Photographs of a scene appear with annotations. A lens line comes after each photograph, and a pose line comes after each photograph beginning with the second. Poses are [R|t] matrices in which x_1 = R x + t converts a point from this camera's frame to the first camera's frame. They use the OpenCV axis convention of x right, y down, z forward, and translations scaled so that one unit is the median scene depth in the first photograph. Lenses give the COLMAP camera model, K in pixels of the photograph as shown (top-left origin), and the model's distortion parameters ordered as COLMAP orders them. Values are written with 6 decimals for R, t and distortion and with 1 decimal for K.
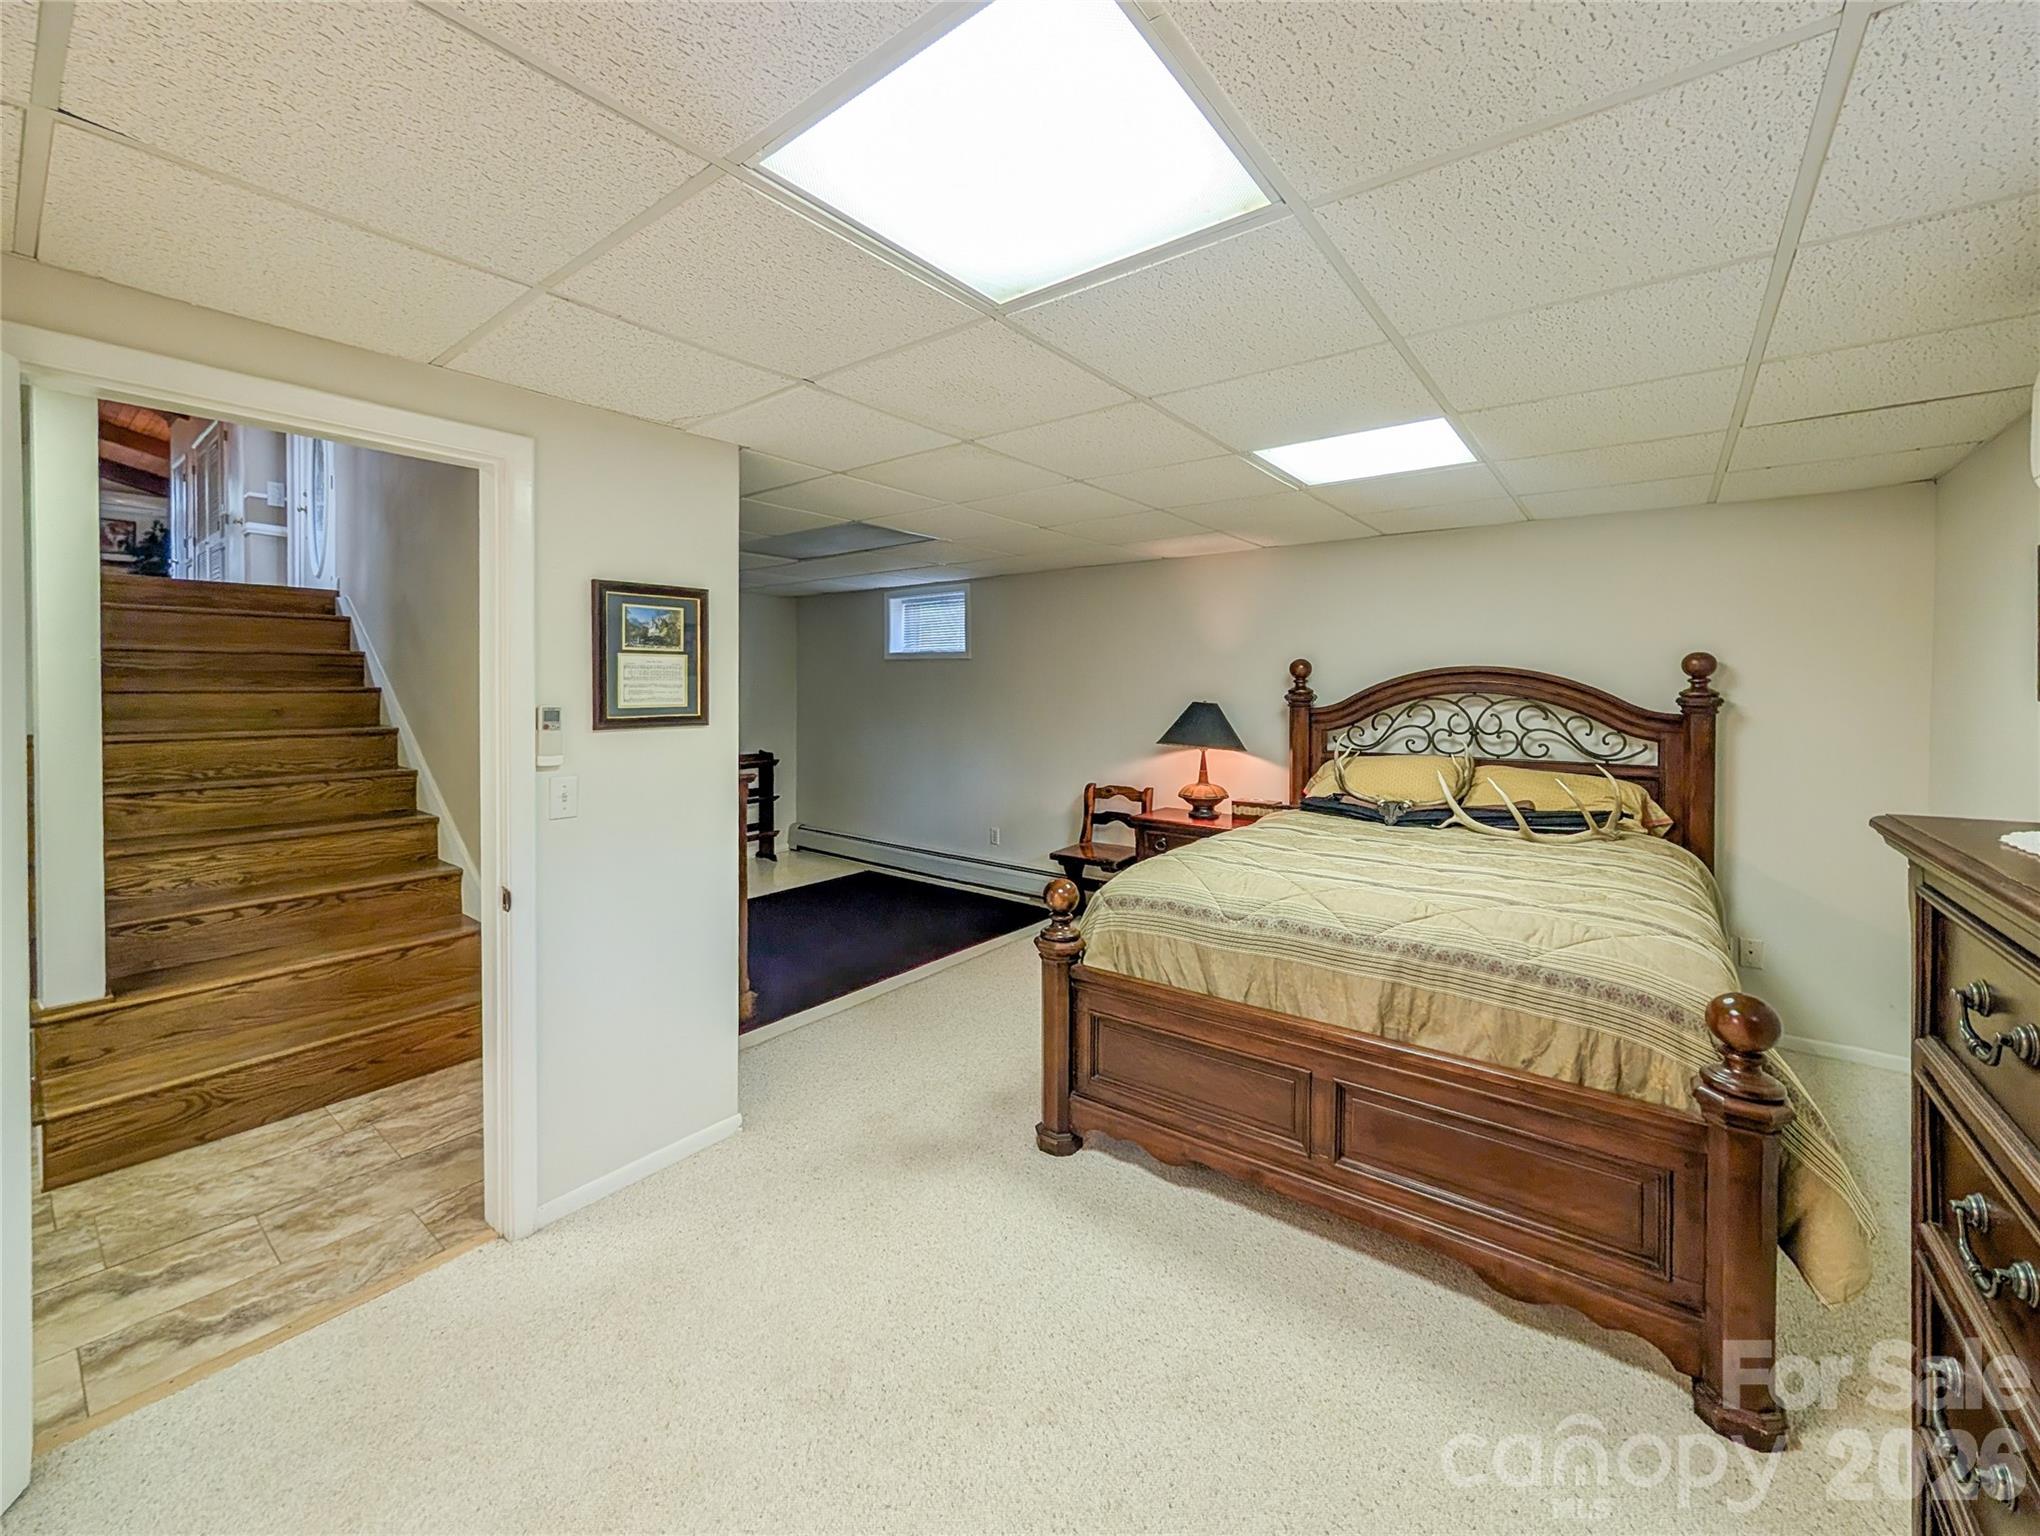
lens RADIAL K [[831.3, 0, 1021.1], [0, 831.3, 685.9], [0, 0, 1]] dist [-0.000335, -0.000021]
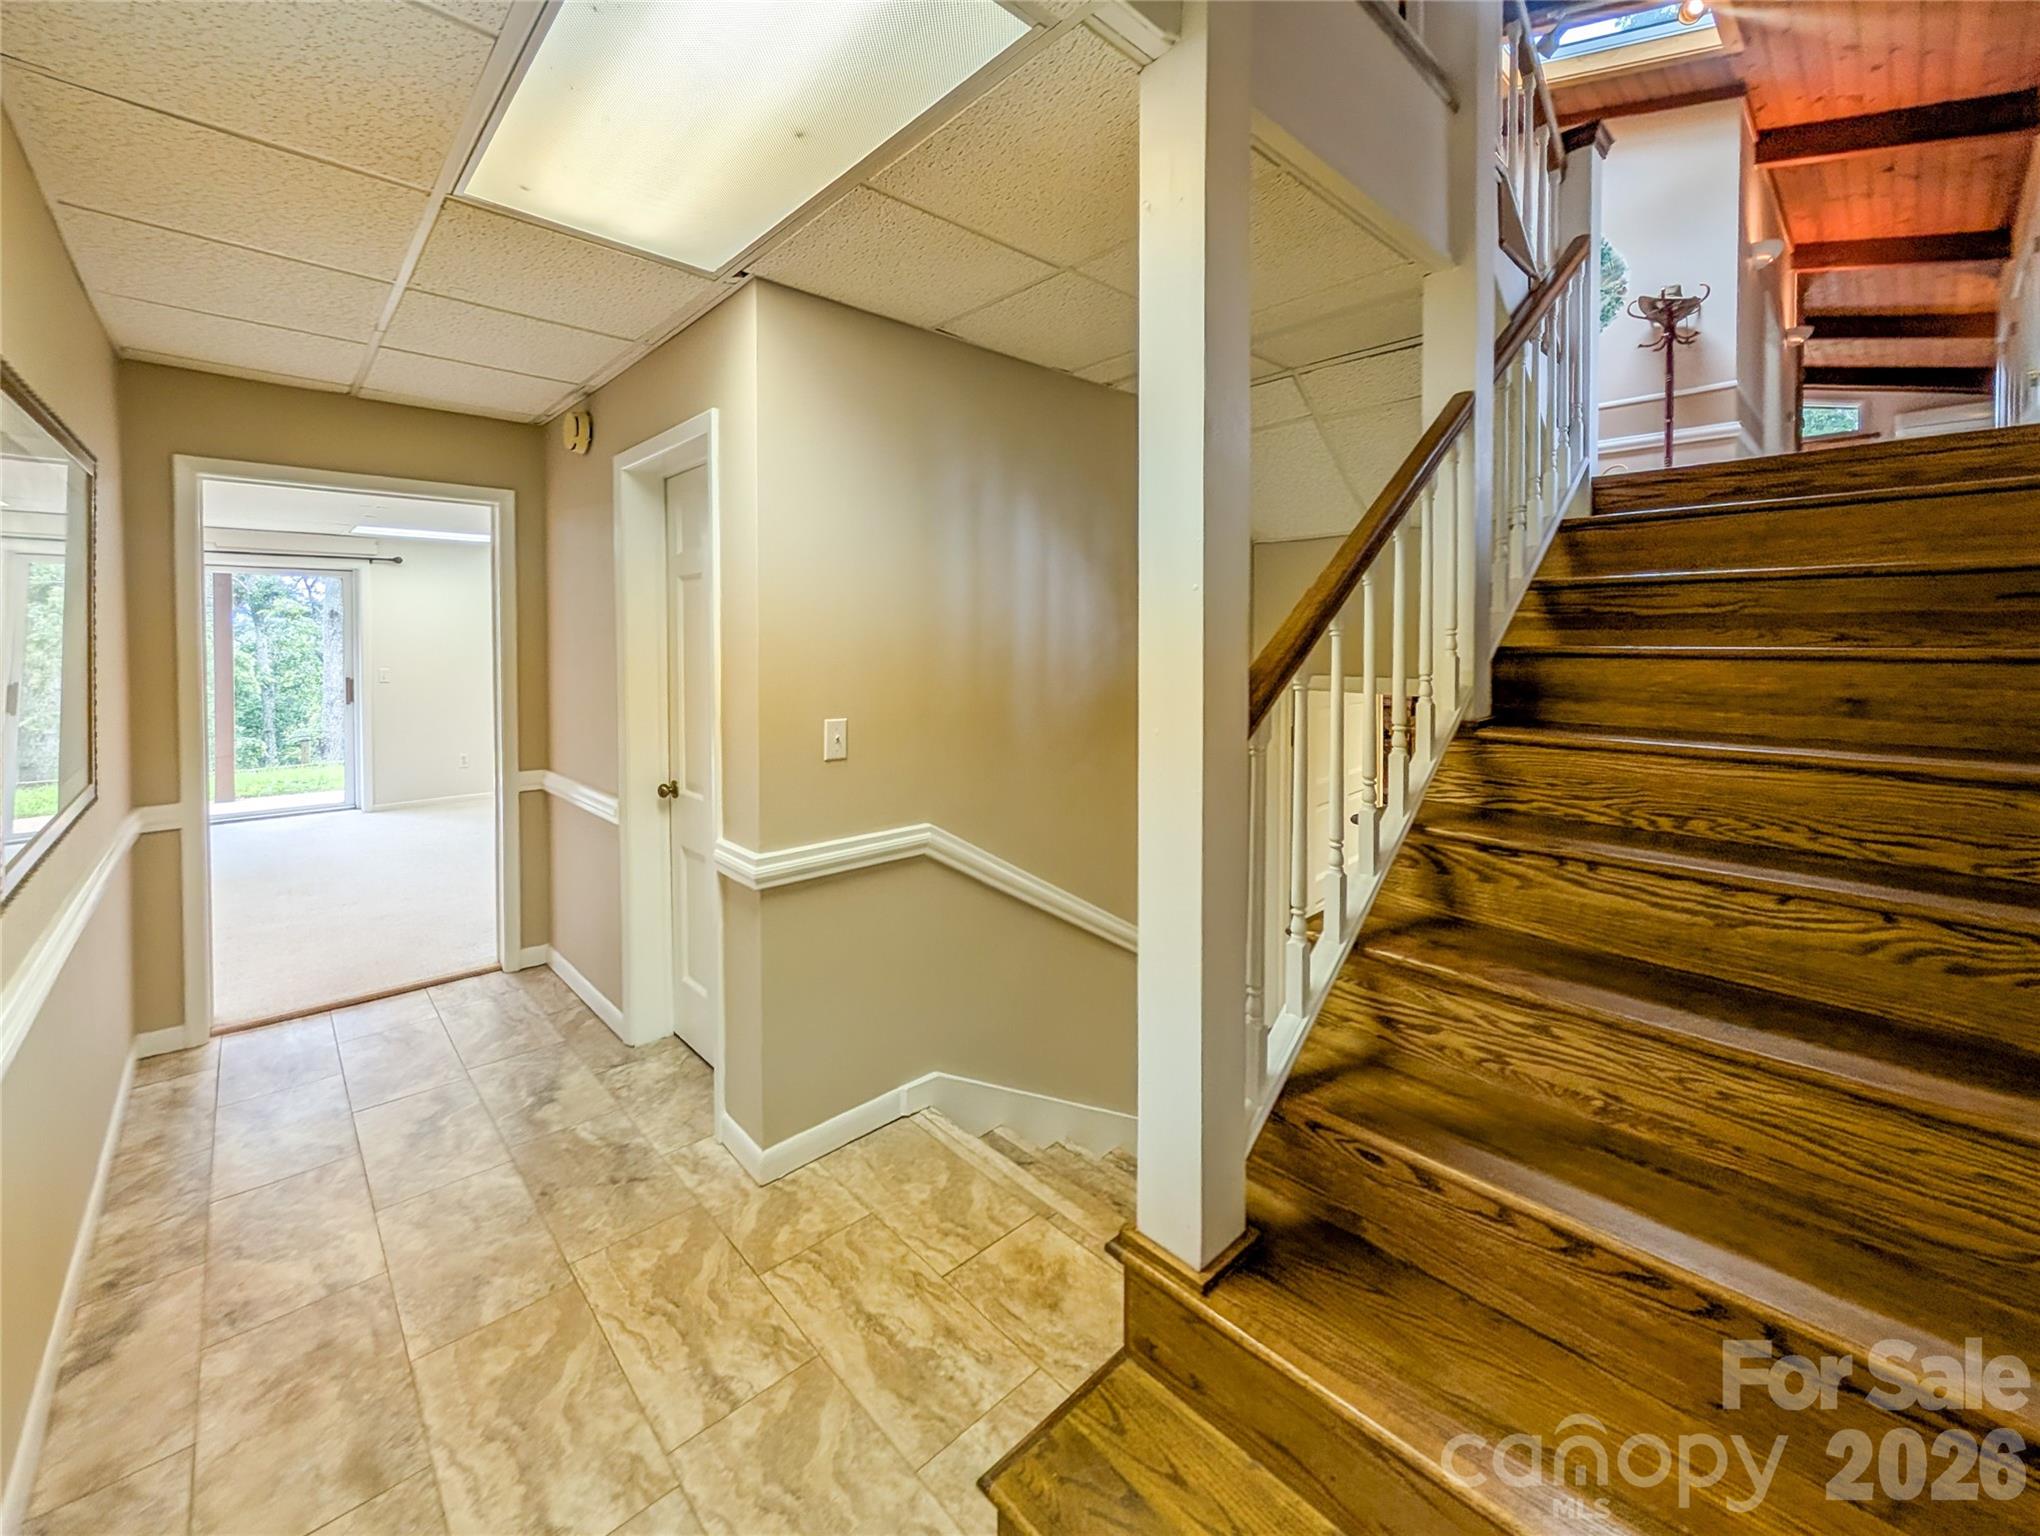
lens RADIAL K [[831.3, 0, 1021.1], [0, 831.3, 685.9], [0, 0, 1]] dist [-0.000335, -0.000021]
pose [[-0.153935, 0.043781, -0.987111, -0.452820], [-0.002488, 0.998998, 0.044696, 0.003922], [0.988078, 0.009336, -0.153672, 0.716004]]
